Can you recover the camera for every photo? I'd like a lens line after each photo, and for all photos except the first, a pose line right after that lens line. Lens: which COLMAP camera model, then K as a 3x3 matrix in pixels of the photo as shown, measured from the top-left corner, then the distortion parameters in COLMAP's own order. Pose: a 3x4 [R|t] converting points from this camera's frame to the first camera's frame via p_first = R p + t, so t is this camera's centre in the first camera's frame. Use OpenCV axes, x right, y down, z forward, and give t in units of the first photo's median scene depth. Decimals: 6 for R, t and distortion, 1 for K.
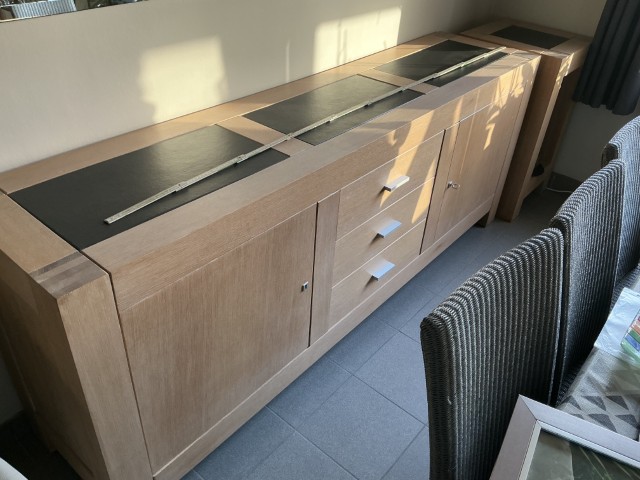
lens RADIAL K [[533.3, 0, 320.0], [0, 533.3, 240.0], [0, 0, 1]] dist [0.118273, -0.259533]
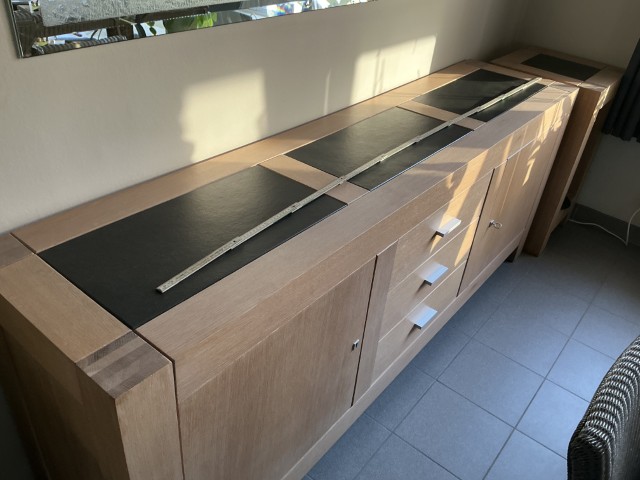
lens RADIAL K [[533.3, 0, 320.0], [0, 533.3, 240.0], [0, 0, 1]] dist [0.118273, -0.259533]
pose [[0.999370, 0.009955, 0.034065, -0.113275], [-0.009235, 0.999732, -0.021214, -0.065595], [-0.034267, 0.020886, 0.999194, 0.088492]]
